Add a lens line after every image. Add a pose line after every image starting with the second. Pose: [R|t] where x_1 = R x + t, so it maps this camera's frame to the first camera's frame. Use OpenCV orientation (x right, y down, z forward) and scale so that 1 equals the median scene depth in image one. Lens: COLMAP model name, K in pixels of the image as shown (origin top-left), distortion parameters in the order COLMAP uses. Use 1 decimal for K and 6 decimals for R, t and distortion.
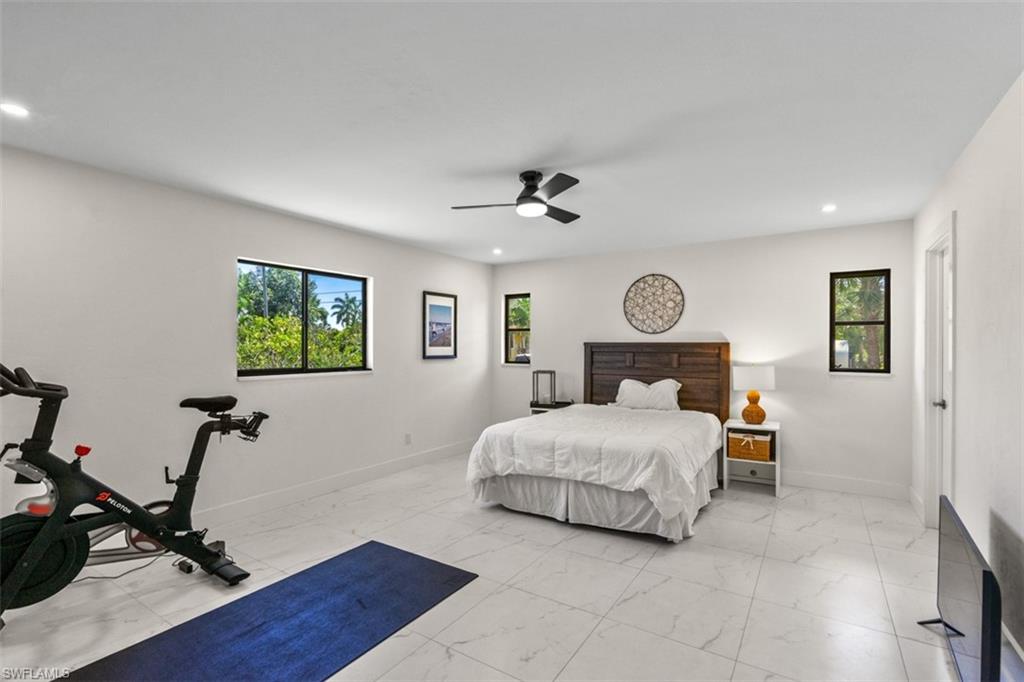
lens RADIAL K [[469.1, 0, 515.5], [0, 469.1, 345.3], [0, 0, 1]] dist [-0.000409, 0.000151]
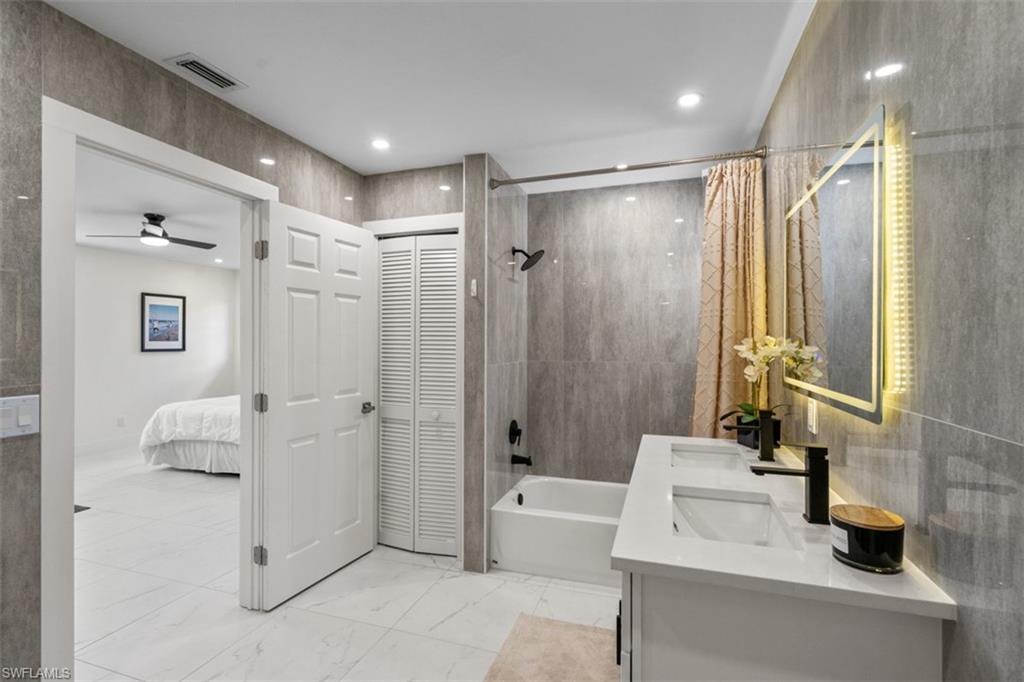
lens RADIAL K [[469.1, 0, 515.5], [0, 469.1, 345.3], [0, 0, 1]] dist [-0.000409, 0.000151]
pose [[0.968262, 0.002570, 0.249924, 0.443742], [-0.004731, 0.999956, 0.008044, -0.000692], [-0.249893, -0.008971, 0.968232, -0.367495]]
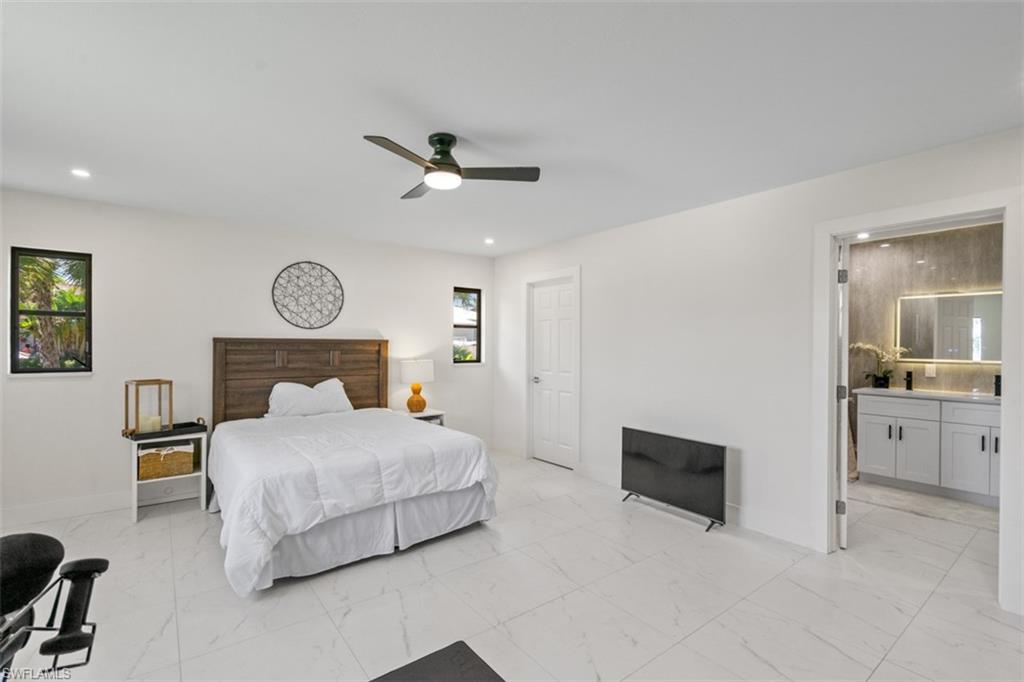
lens RADIAL K [[465.9, 0, 512.0], [0, 465.9, 341.0], [0, 0, 1]] dist [0.018964, 0.000126]
pose [[0.343632, 0.005862, 0.939086, -0.443777], [-0.008932, 0.999956, -0.002973, -0.002908], [-0.939062, -0.007367, 0.343669, 0.369182]]
